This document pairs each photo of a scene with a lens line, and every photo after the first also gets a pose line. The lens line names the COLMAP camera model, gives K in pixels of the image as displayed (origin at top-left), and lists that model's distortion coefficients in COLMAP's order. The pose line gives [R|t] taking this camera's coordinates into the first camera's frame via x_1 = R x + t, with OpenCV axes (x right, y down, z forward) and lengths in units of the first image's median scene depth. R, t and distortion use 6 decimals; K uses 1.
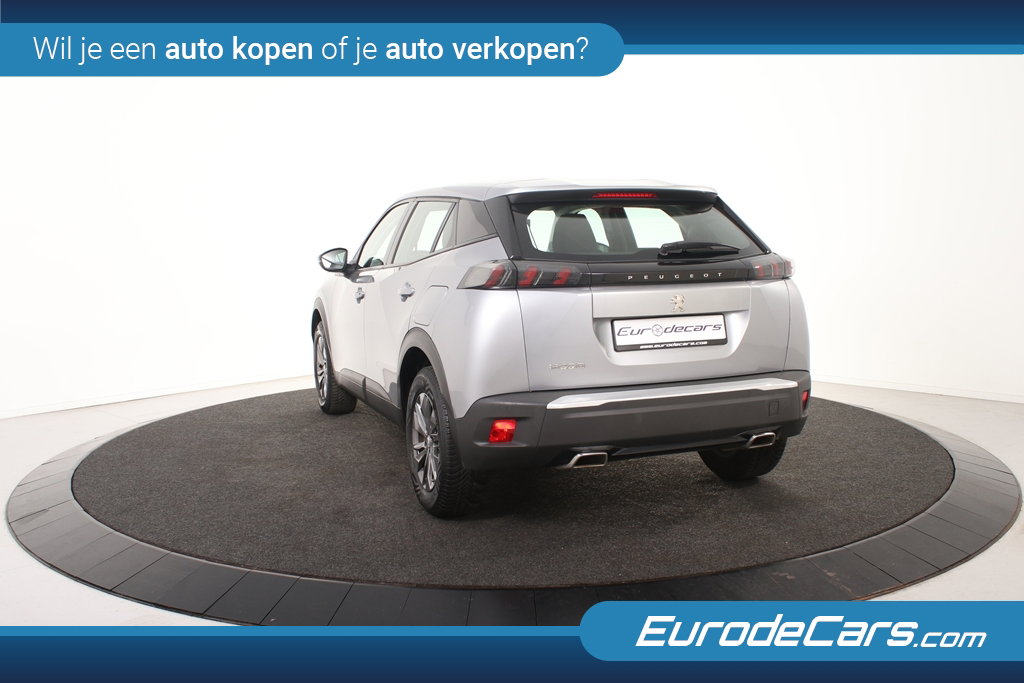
lens RADIAL K [[995.9, 0, 512.8], [0, 995.9, 342.5], [0, 0, 1]] dist [0.079663, 0.000000]
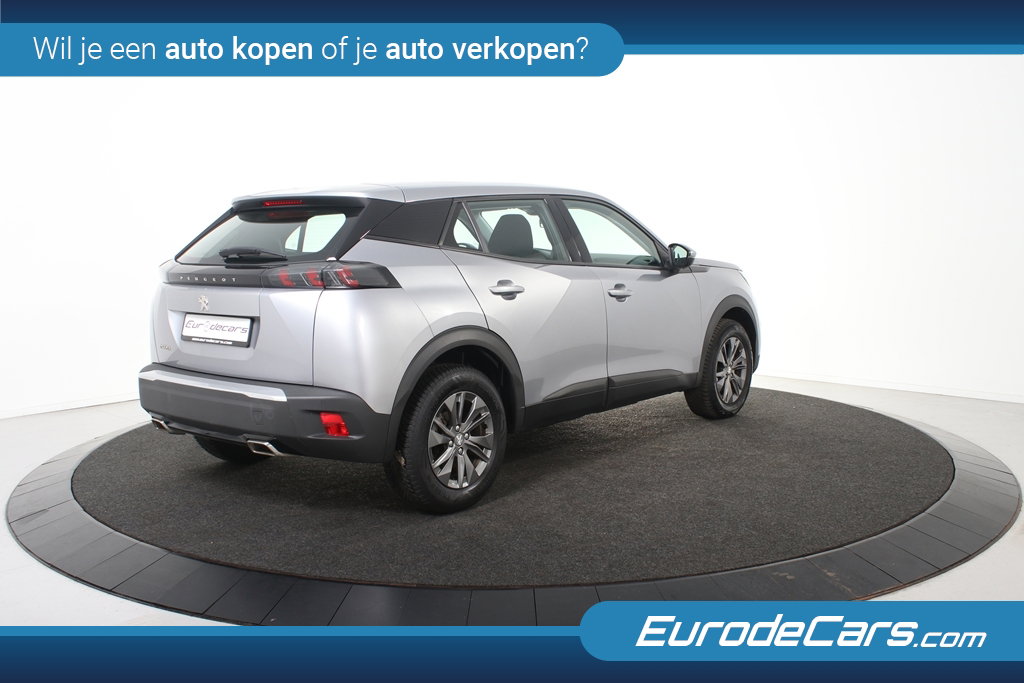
lens RADIAL K [[995.9, 0, 516.4], [0, 995.9, 340.3], [0, 0, 1]] dist [0.079663, 0.000000]
pose [[0.999836, 0.000655, -0.018093, 0.405673], [-0.000709, 0.999995, -0.002977, -0.000106], [0.018091, 0.002990, 0.999832, -0.038033]]
